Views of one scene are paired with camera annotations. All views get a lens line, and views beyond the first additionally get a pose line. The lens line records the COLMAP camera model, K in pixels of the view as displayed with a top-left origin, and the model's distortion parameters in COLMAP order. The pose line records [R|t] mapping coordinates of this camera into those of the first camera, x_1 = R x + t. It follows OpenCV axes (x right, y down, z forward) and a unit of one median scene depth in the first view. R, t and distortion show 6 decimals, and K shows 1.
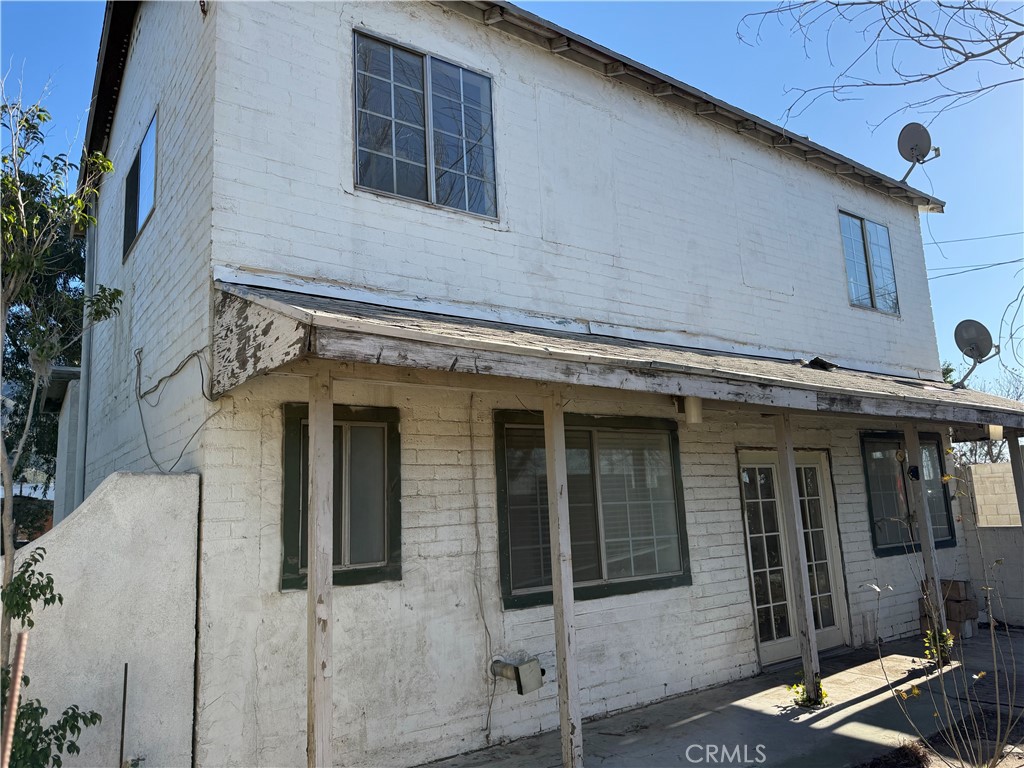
lens RADIAL K [[723.9, 0, 509.6], [0, 723.9, 383.1], [0, 0, 1]] dist [0.009867, -0.018642]
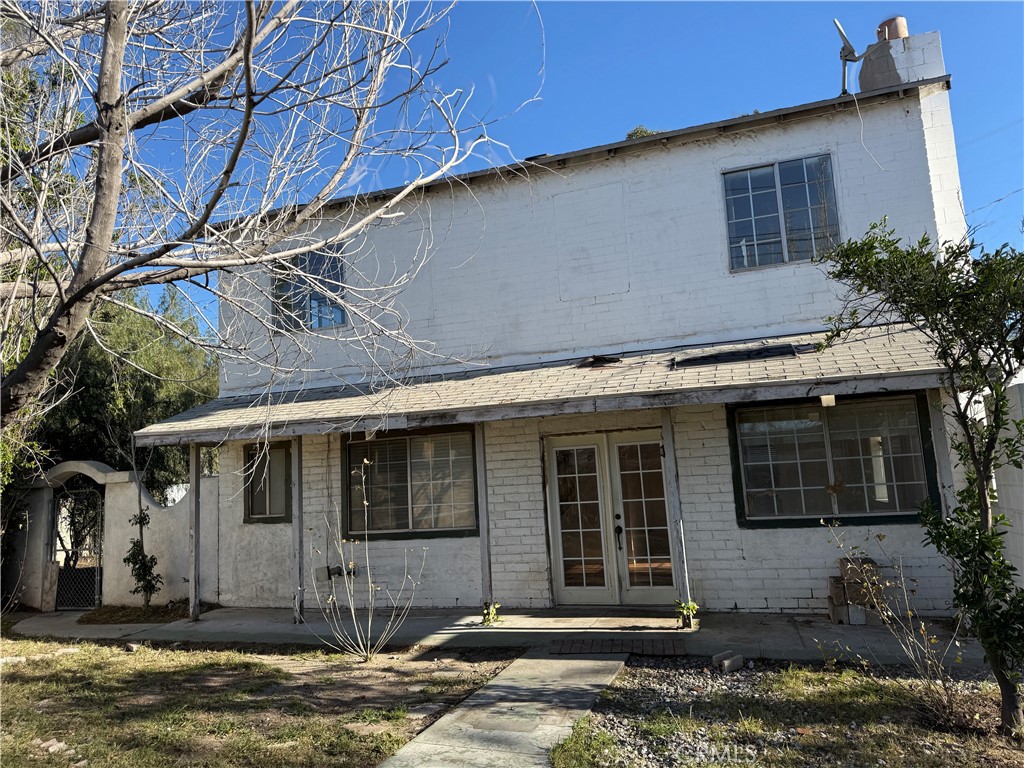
lens RADIAL K [[723.9, 0, 513.7], [0, 723.9, 383.8], [0, 0, 1]] dist [0.009867, -0.018642]
pose [[0.595547, -0.103379, -0.796641, 1.433668], [0.169772, 0.985483, -0.000968, -0.011553], [0.785176, -0.134671, 0.604452, 0.205885]]
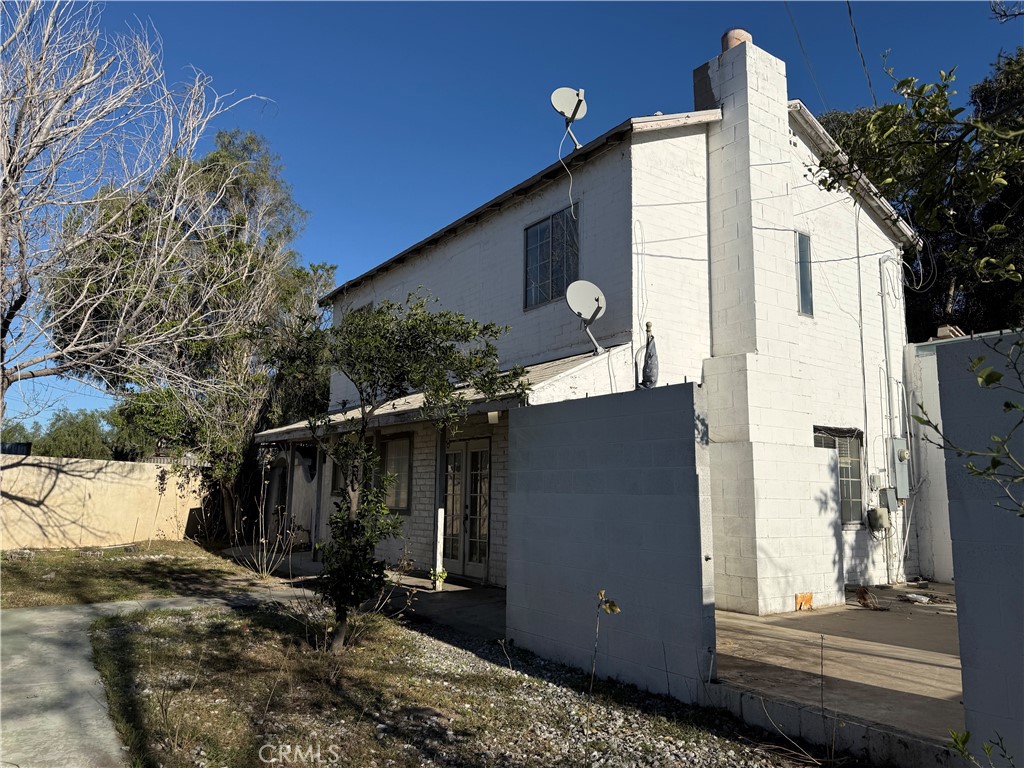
lens RADIAL K [[723.9, 0, 512.3], [0, 723.9, 383.8], [0, 0, 1]] dist [0.009867, -0.018642]
pose [[-0.011831, -0.116852, -0.993079, 2.200070], [0.152048, 0.981389, -0.117288, 0.193175], [0.988302, -0.152383, 0.006156, 1.274747]]
